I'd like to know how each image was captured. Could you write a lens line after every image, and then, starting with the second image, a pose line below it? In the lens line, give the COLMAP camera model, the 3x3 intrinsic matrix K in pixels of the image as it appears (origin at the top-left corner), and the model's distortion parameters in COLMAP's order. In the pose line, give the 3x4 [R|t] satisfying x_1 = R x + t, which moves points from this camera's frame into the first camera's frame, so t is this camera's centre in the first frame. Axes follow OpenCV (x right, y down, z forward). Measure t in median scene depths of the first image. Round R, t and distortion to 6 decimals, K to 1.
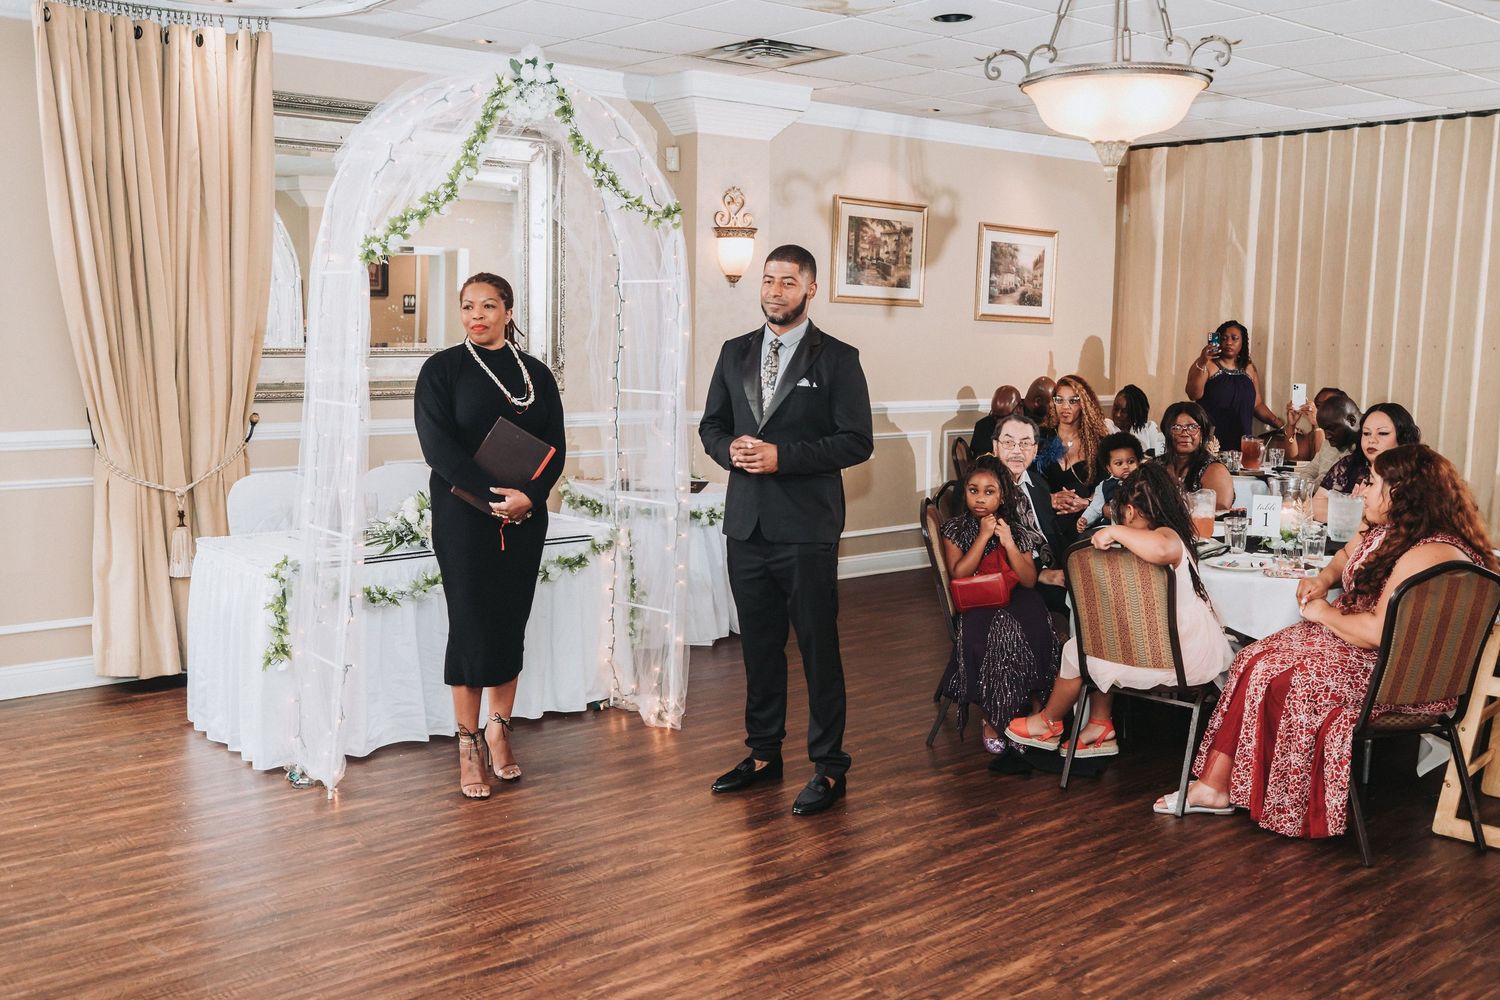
lens RADIAL K [[1446.1, 0, 748.7], [0, 1446.1, 501.6], [0, 0, 1]] dist [0.002095, 0.000000]
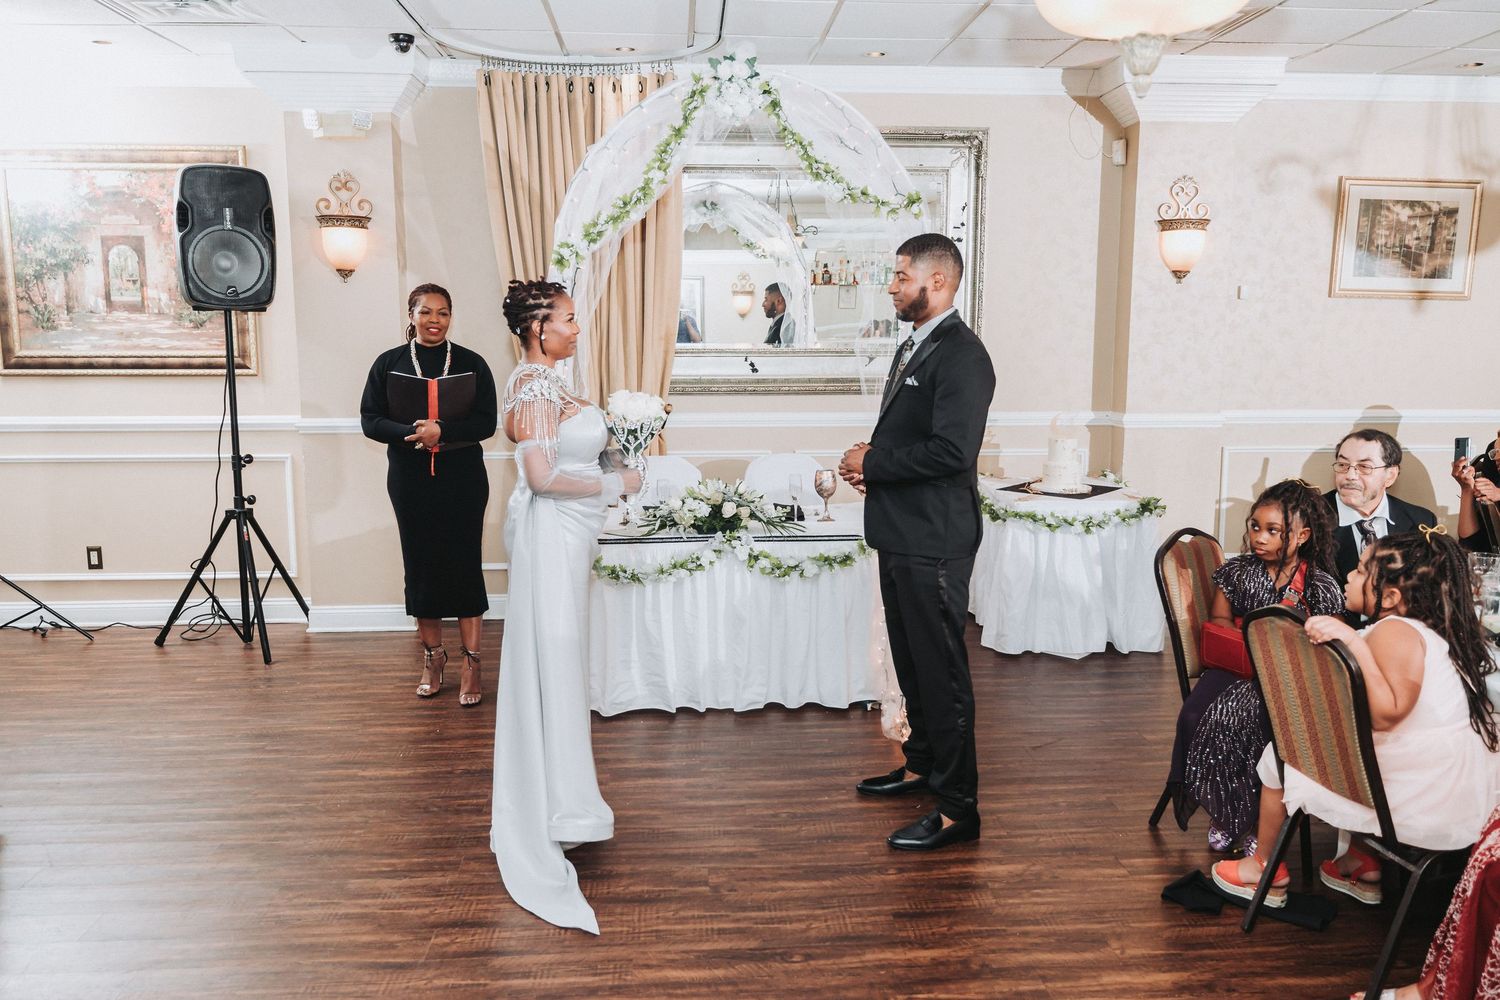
lens RADIAL K [[1165.6, 0, 753.0], [0, 1165.6, 500.8], [0, 0, 1]] dist [-0.001616, -0.006381]
pose [[0.810226, 0.074226, -0.581399, 0.220077], [-0.061387, 0.997240, 0.041767, -0.021998], [0.582894, 0.001850, 0.812546, 0.225323]]
